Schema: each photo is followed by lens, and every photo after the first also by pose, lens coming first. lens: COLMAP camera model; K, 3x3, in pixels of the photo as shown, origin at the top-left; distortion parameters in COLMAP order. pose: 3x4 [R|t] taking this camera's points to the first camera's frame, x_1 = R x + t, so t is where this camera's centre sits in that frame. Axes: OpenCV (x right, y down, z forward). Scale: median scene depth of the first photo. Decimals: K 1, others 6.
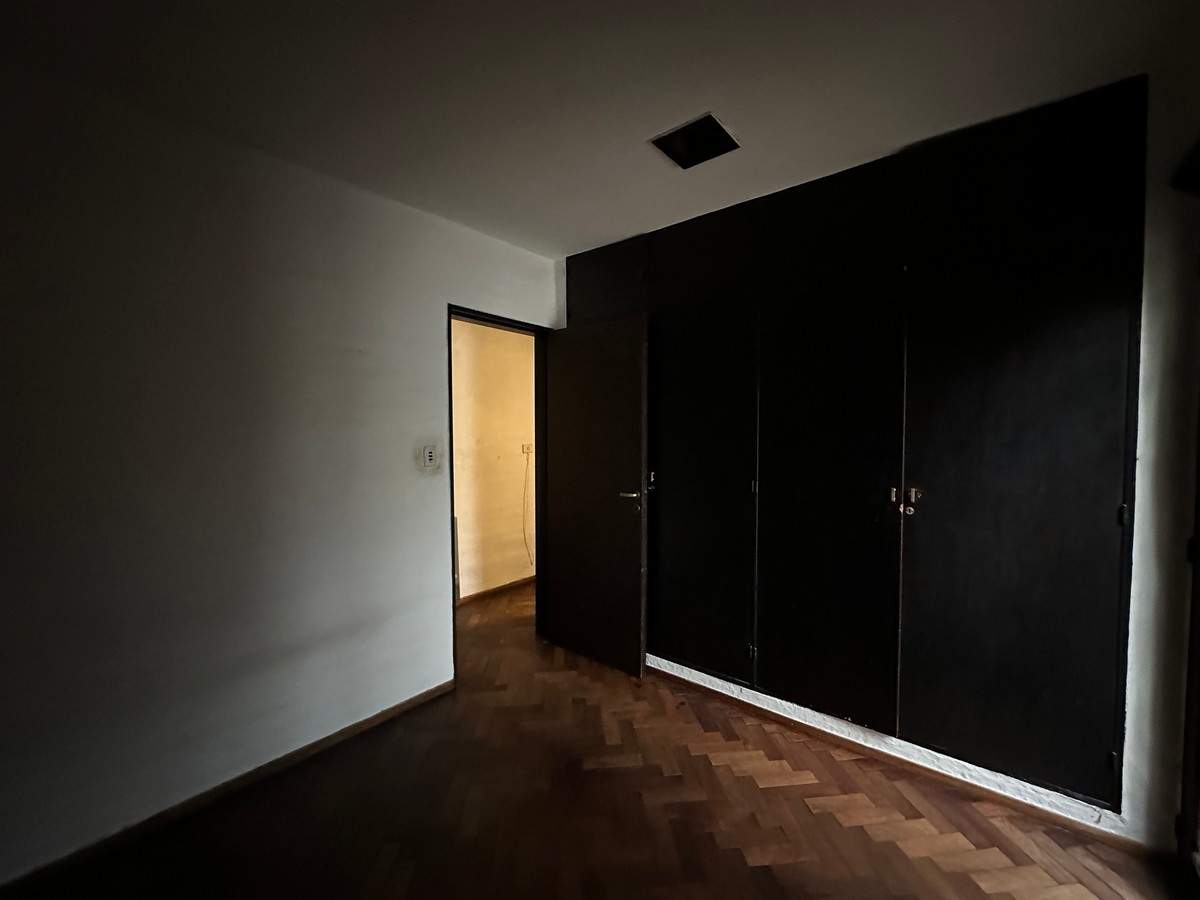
lens RADIAL K [[478.3, 0, 601.3], [0, 478.3, 449.6], [0, 0, 1]] dist [-0.006619, 0.001253]
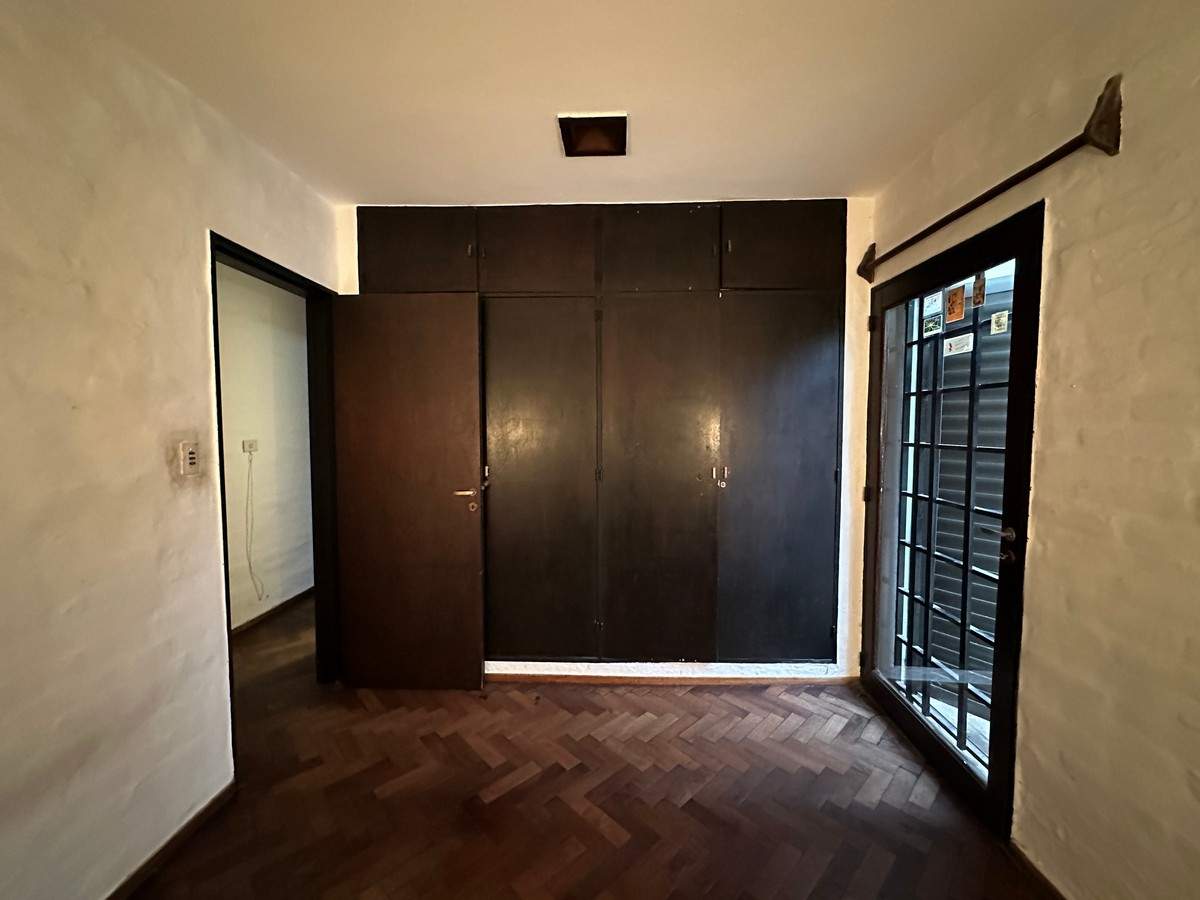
lens RADIAL K [[478.3, 0, 601.4], [0, 478.3, 450.0], [0, 0, 1]] dist [-0.006619, 0.001253]
pose [[0.790437, -0.028776, 0.611867, -0.362124], [0.021152, 0.999582, 0.019685, 0.001175], [-0.612178, -0.002617, 0.790716, 0.158880]]
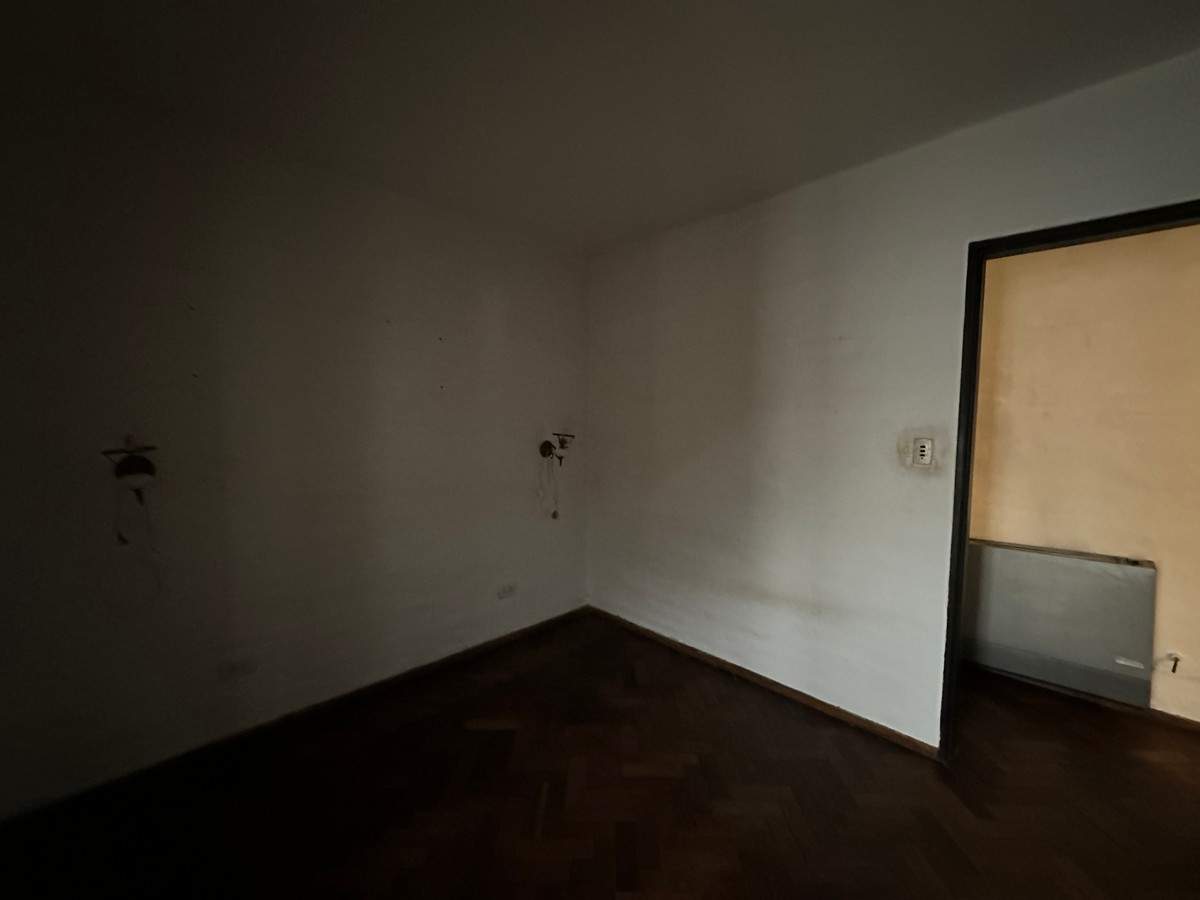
lens RADIAL K [[478.3, 0, 606.8], [0, 478.3, 447.6], [0, 0, 1]] dist [-0.006619, 0.001253]
pose [[-0.112232, 0.046913, -0.992574, 0.575241], [-0.050180, 0.997343, 0.052813, -0.005820], [0.992414, 0.055735, -0.109579, 0.660267]]
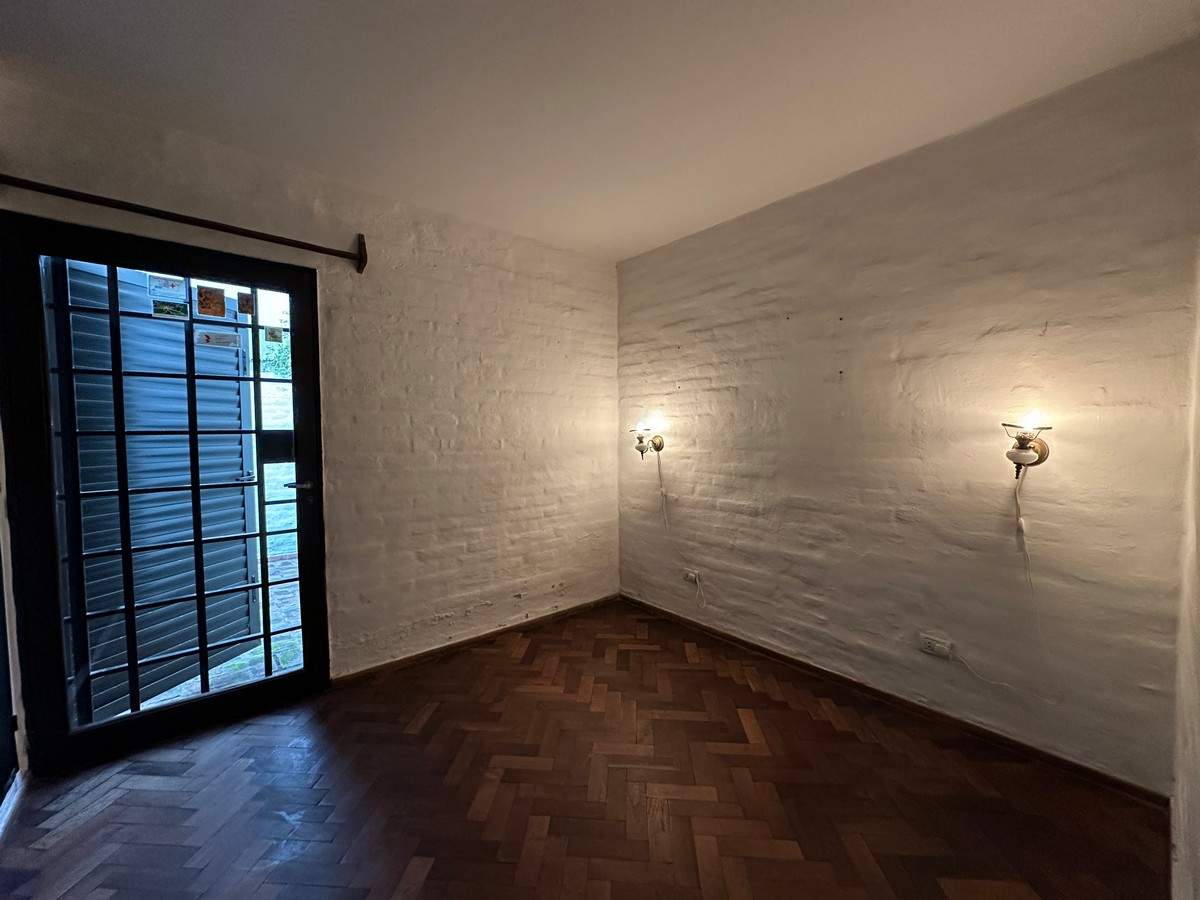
lens RADIAL K [[478.3, 0, 602.7], [0, 478.3, 450.8], [0, 0, 1]] dist [-0.006619, 0.001253]
pose [[-0.986711, 0.004842, 0.162414, -0.258221], [0.019149, 0.996056, 0.086640, 0.000383], [-0.161354, 0.088599, -0.982912, 1.294337]]
